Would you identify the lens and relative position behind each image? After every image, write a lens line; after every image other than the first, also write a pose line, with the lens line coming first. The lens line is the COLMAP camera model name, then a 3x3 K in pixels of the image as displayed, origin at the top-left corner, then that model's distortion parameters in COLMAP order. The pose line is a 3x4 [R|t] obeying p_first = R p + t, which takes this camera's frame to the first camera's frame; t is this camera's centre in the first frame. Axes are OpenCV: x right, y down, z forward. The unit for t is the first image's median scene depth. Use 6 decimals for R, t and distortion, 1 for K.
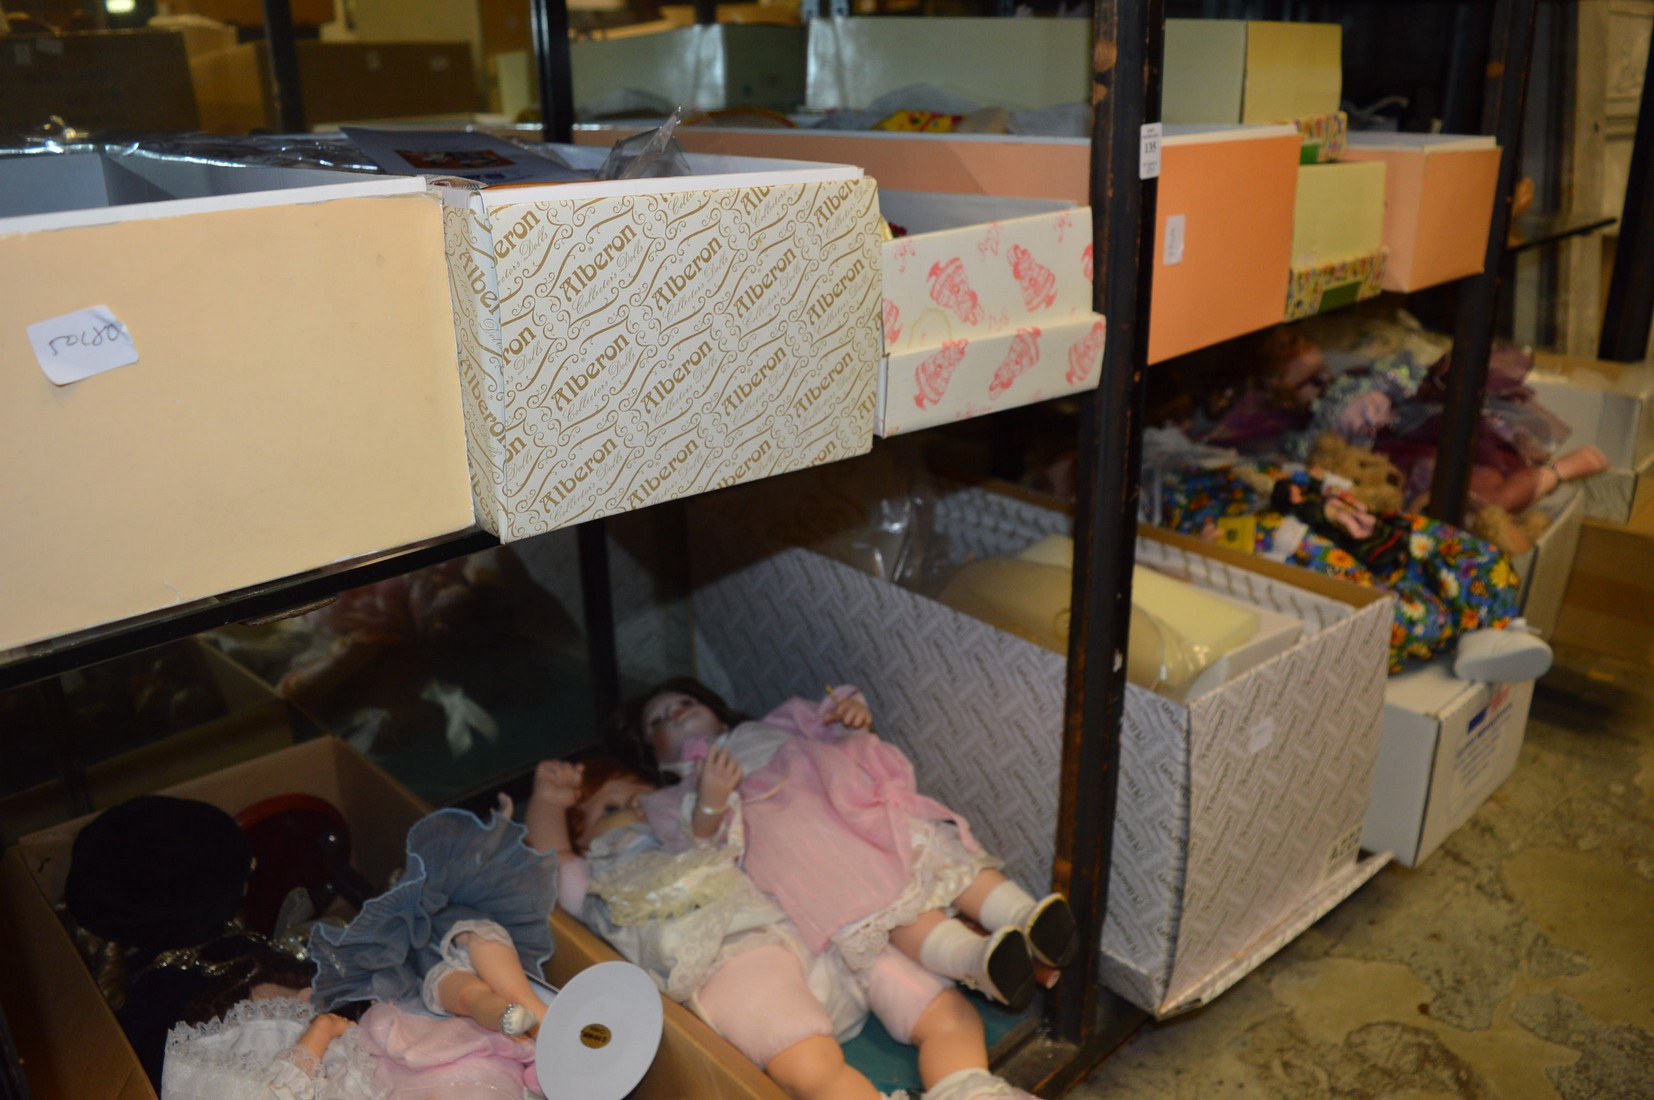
lens RADIAL K [[1319.9, 0, 827.0], [0, 1319.9, 550.0], [0, 0, 1]] dist [-0.087173, 0.005213]
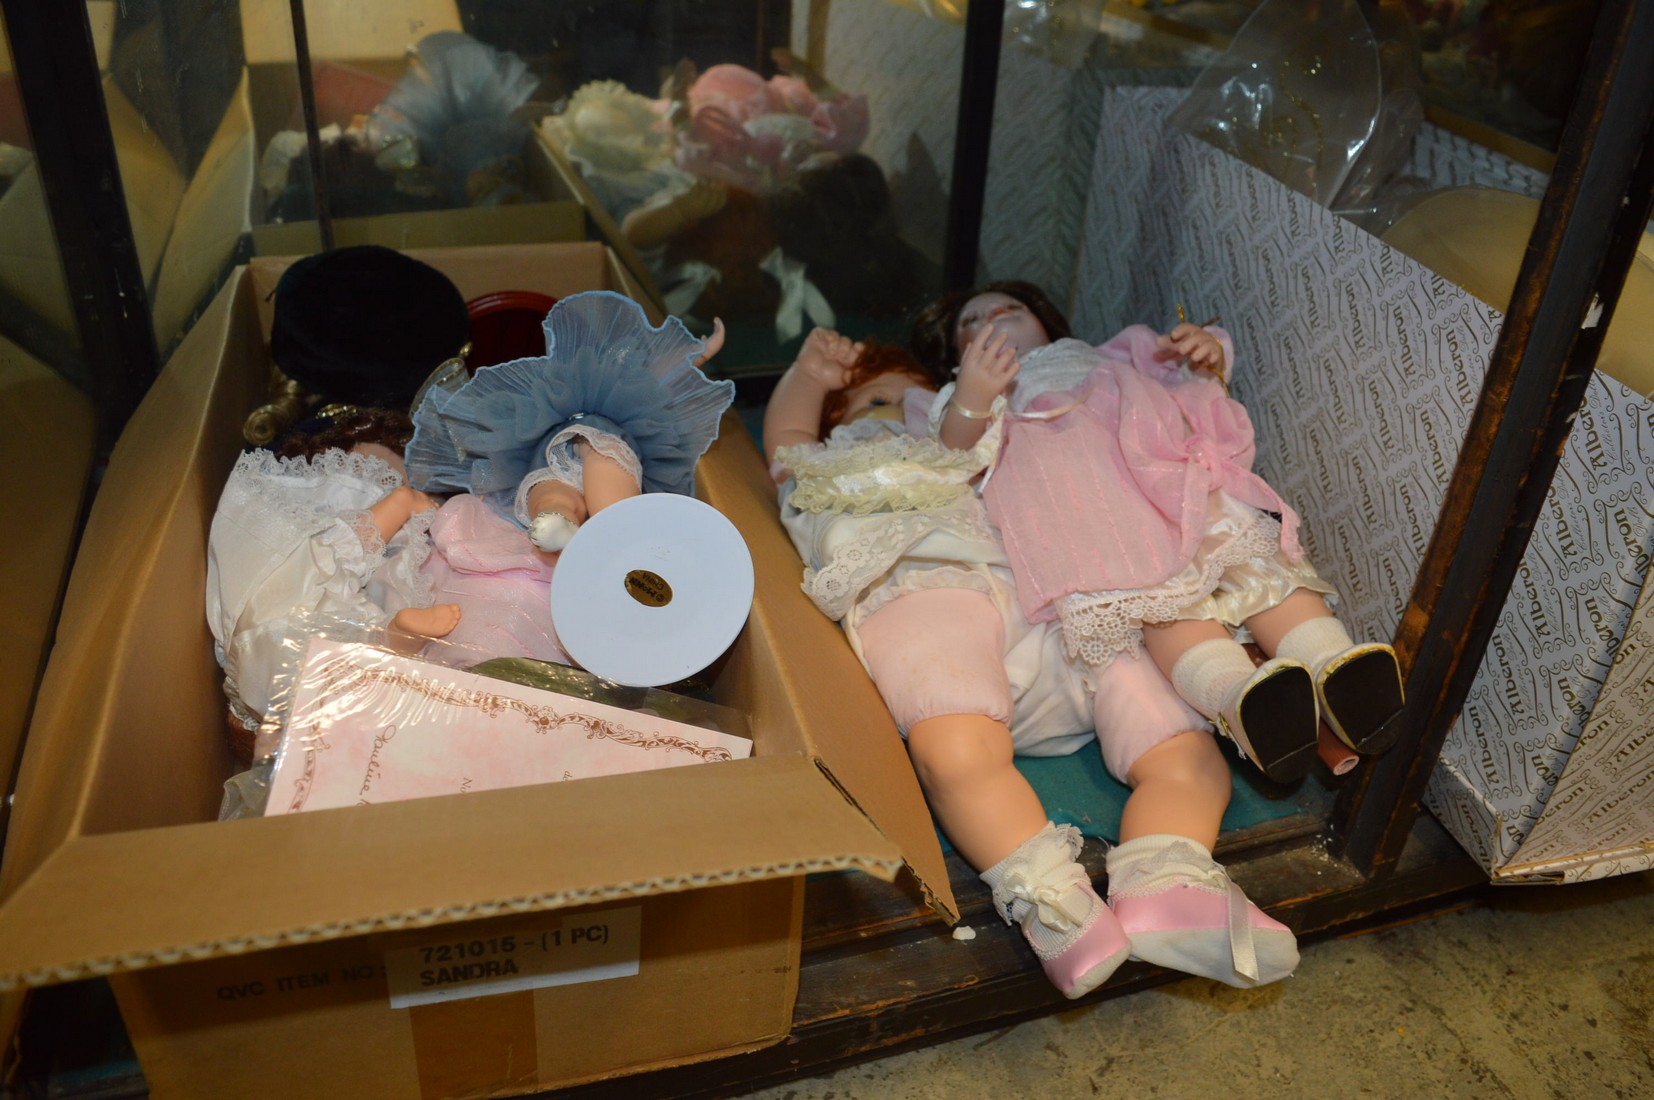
lens RADIAL K [[1319.9, 0, 827.0], [0, 1319.9, 550.0], [0, 0, 1]] dist [-0.087173, 0.005213]
pose [[0.895441, 0.290218, -0.337578, 0.121142], [-0.222189, 0.948445, 0.226017, 0.122303], [0.385768, -0.127379, 0.913760, 0.271710]]
